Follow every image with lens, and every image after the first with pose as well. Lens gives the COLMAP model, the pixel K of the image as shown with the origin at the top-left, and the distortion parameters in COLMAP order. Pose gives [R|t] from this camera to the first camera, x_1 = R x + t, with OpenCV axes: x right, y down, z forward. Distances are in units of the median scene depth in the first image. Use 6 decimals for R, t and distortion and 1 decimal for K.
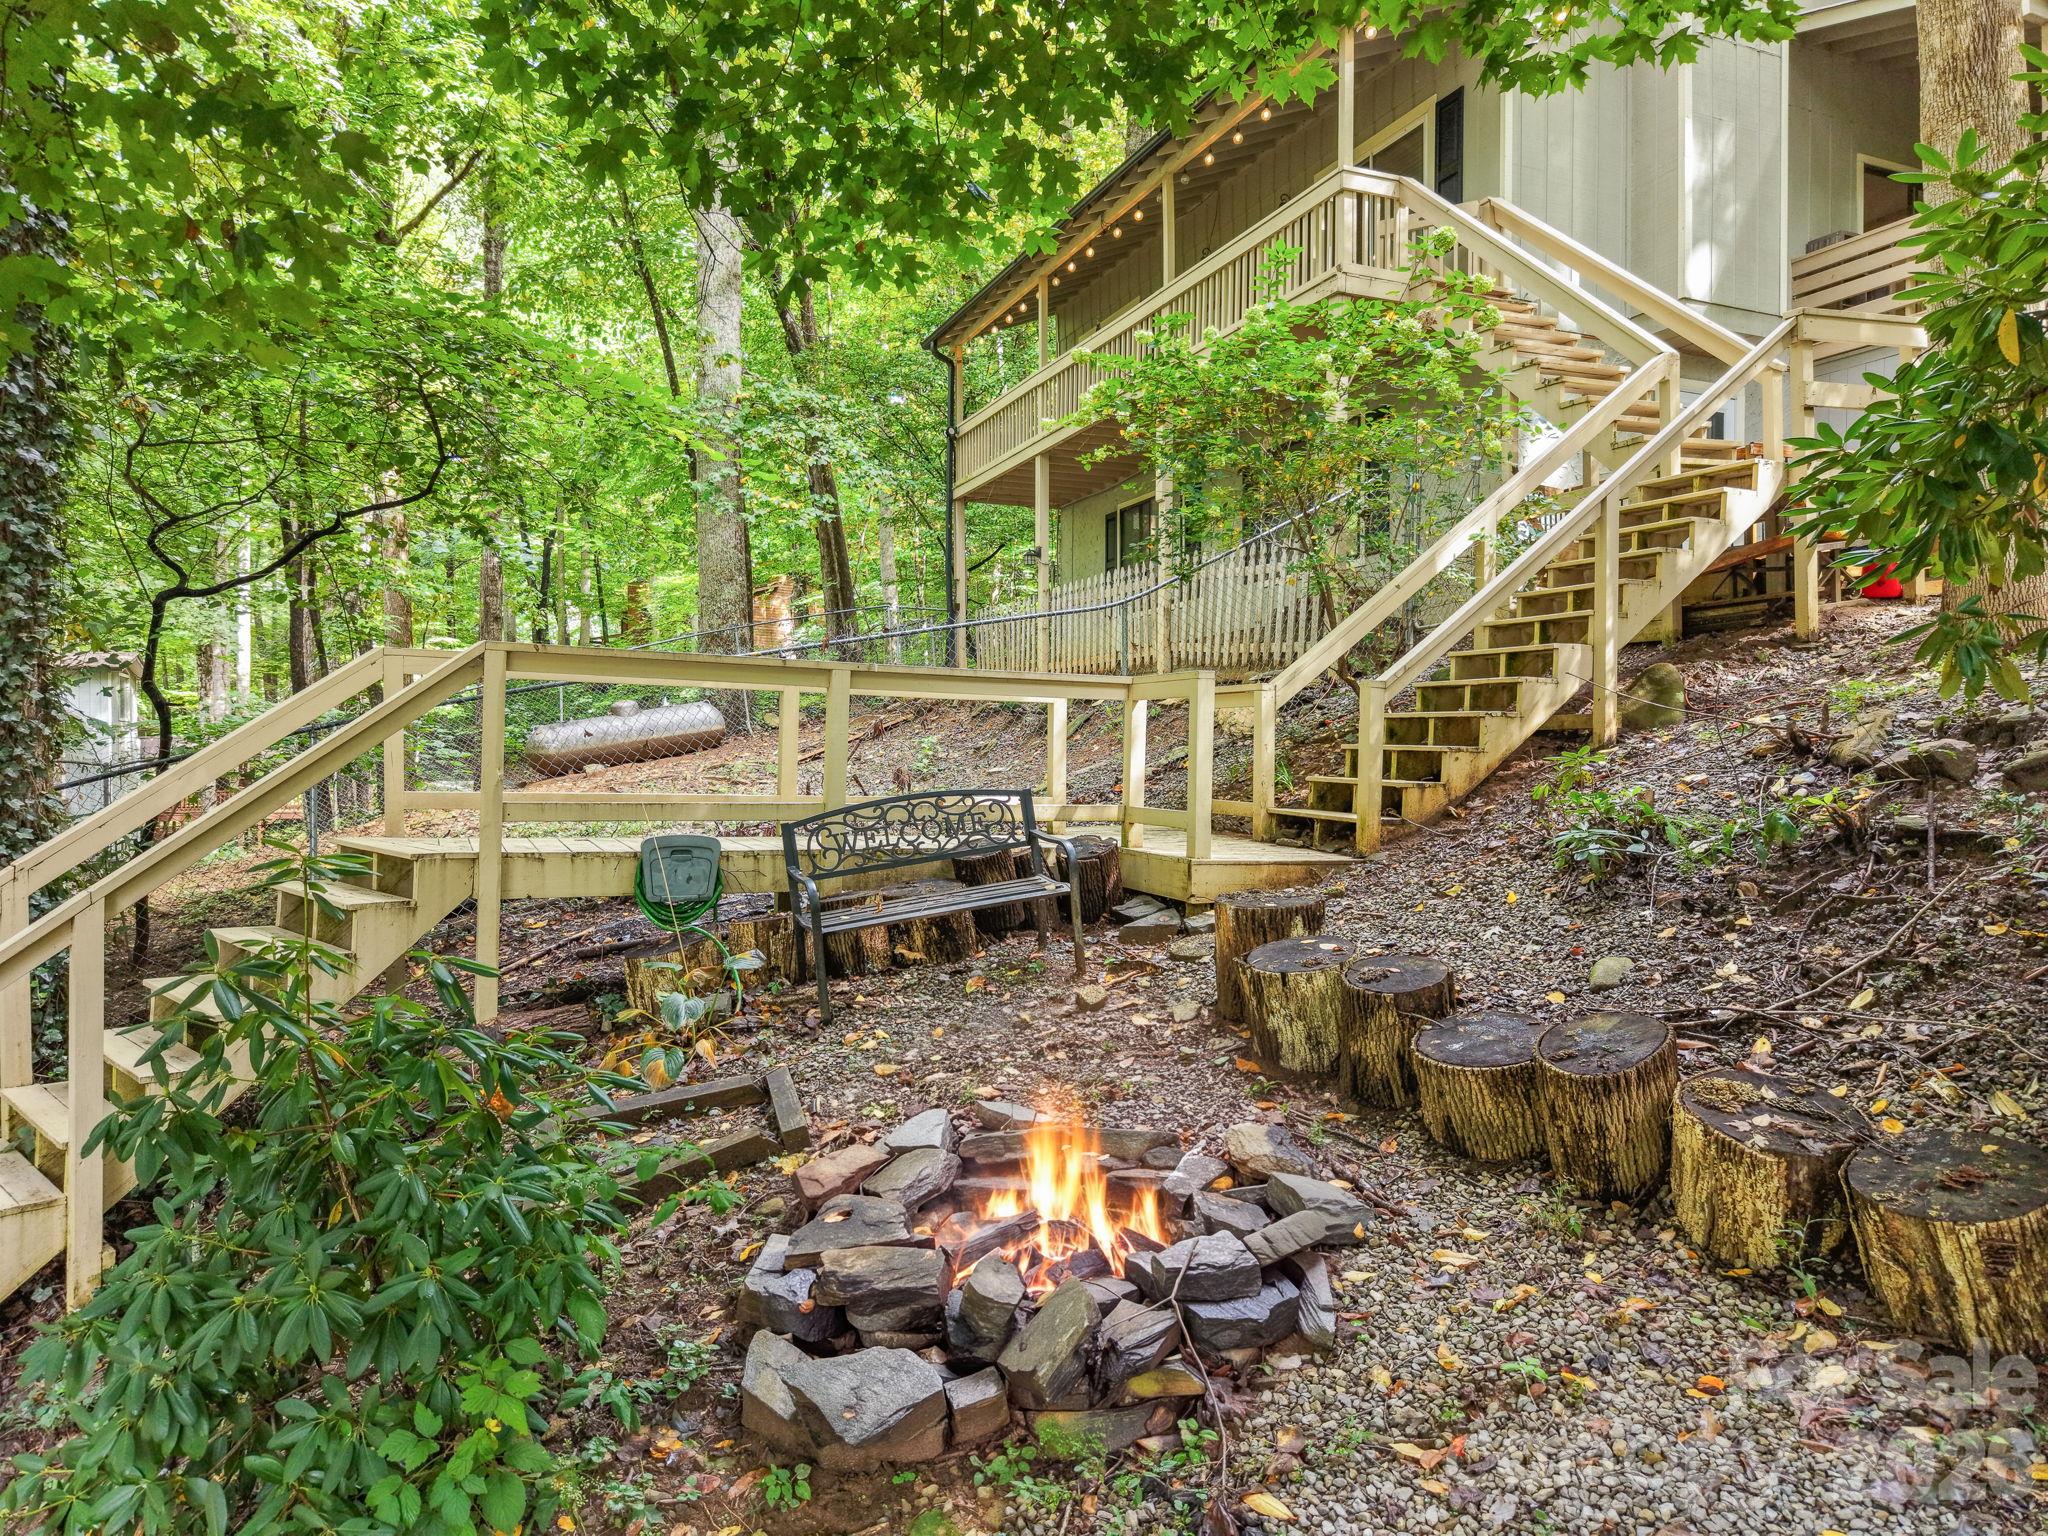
lens RADIAL K [[1382.5, 0, 1024.3], [0, 1382.5, 761.8], [0, 0, 1]] dist [0.029628, 0.000464]
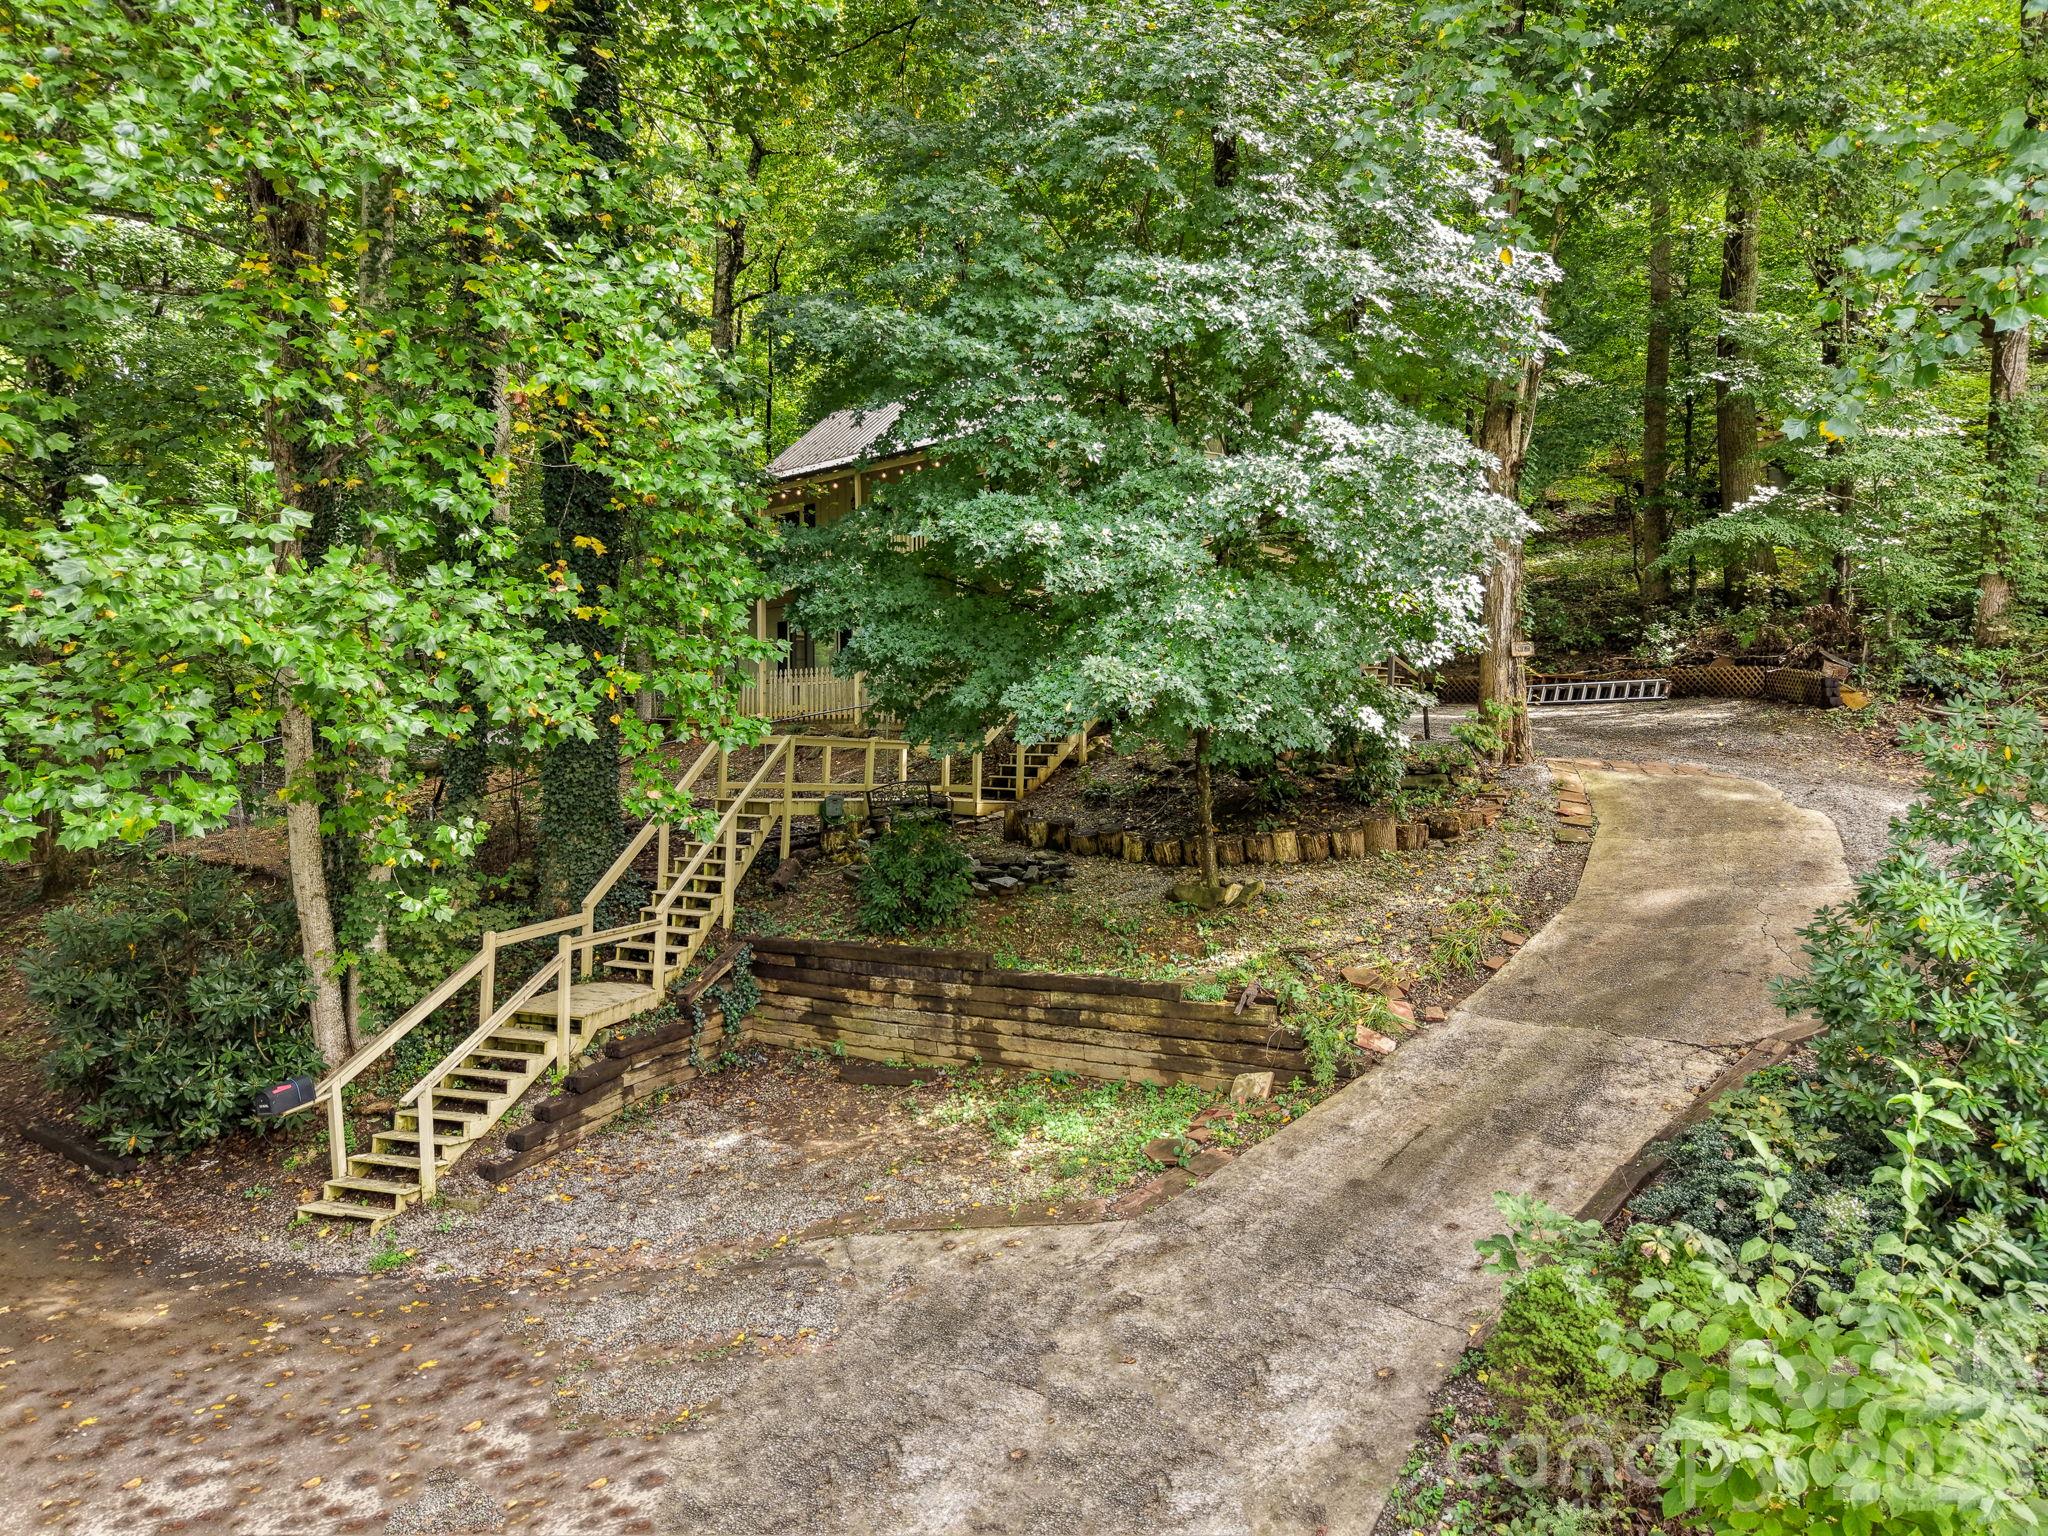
lens RADIAL K [[1382.5, 0, 1024.0], [0, 1382.5, 768.2], [0, 0, 1]] dist [0.029628, 0.000464]
pose [[0.907786, -0.002598, 0.419426, -1.156083], [0.005111, 0.999975, -0.004869, 0.010820], [-0.419403, 0.006564, 0.907776, -2.004819]]
